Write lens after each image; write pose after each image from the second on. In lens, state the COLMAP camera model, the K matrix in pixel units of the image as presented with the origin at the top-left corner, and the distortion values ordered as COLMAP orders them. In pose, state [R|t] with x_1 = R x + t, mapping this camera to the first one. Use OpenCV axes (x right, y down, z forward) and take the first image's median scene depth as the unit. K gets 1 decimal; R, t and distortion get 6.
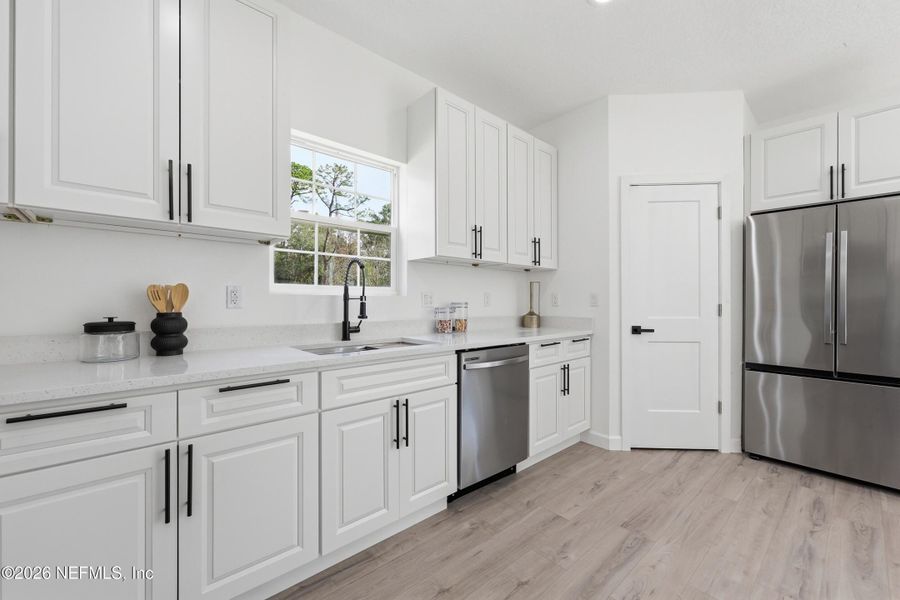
lens RADIAL K [[362.8, 0, 444.6], [0, 362.8, 302.1], [0, 0, 1]] dist [-0.000950, 0.000020]
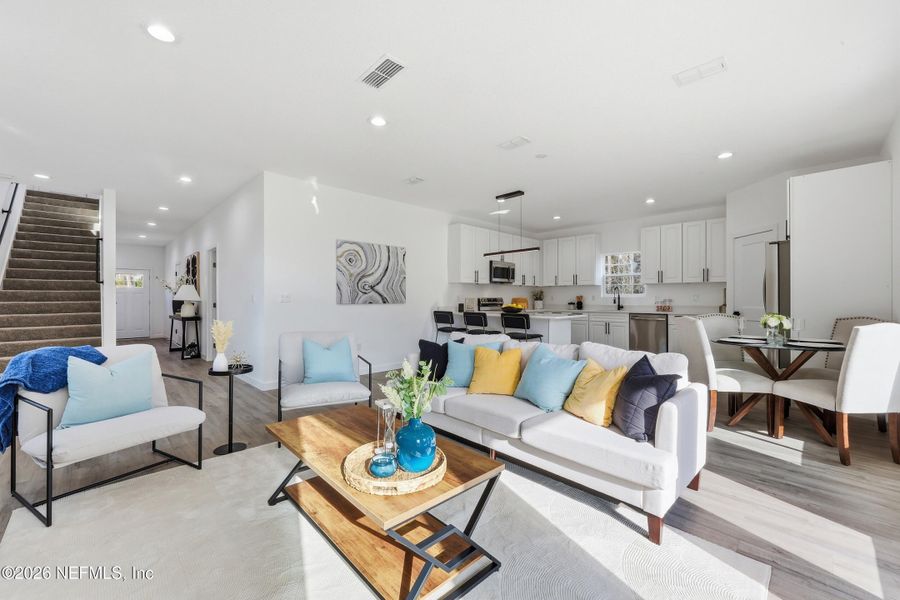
lens RADIAL K [[362.8, 0, 456.8], [0, 362.8, 295.6], [0, 0, 1]] dist [-0.000950, 0.000020]
pose [[0.062588, -0.013661, -0.997946, 3.039327], [-0.002724, 0.999900, -0.013859, 0.018890], [0.998036, 0.003586, 0.062545, -0.775254]]
